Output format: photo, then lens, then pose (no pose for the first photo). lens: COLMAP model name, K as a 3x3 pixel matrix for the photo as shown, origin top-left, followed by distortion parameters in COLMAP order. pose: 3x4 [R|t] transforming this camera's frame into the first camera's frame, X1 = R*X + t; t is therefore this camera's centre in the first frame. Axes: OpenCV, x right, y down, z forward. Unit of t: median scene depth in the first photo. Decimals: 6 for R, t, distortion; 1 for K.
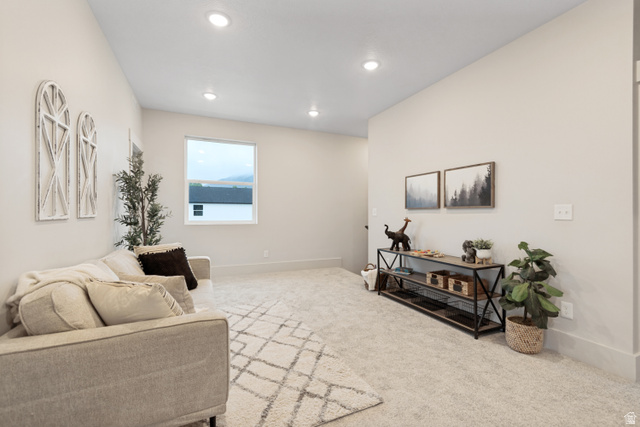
lens RADIAL K [[292.5, 0, 322.5], [0, 292.5, 212.2], [0, 0, 1]] dist [0.017242, -0.000166]
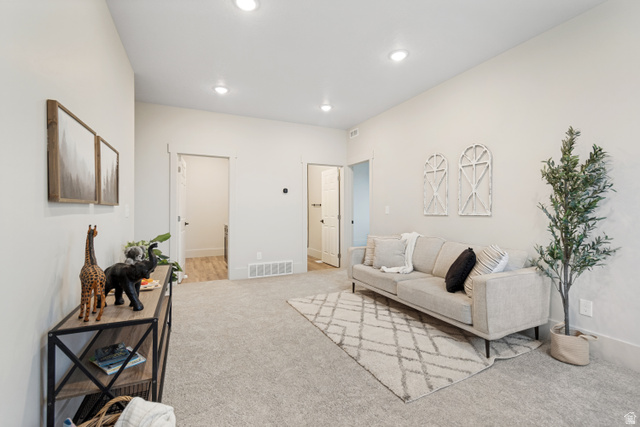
lens RADIAL K [[292.5, 0, 319.9], [0, 292.5, 213.8], [0, 0, 1]] dist [0.017242, -0.000166]
pose [[-0.999838, -0.004649, -0.017381, 0.003896], [-0.004594, 0.999984, -0.003205, 0.006101], [0.017396, -0.003125, -0.999844, 1.903449]]
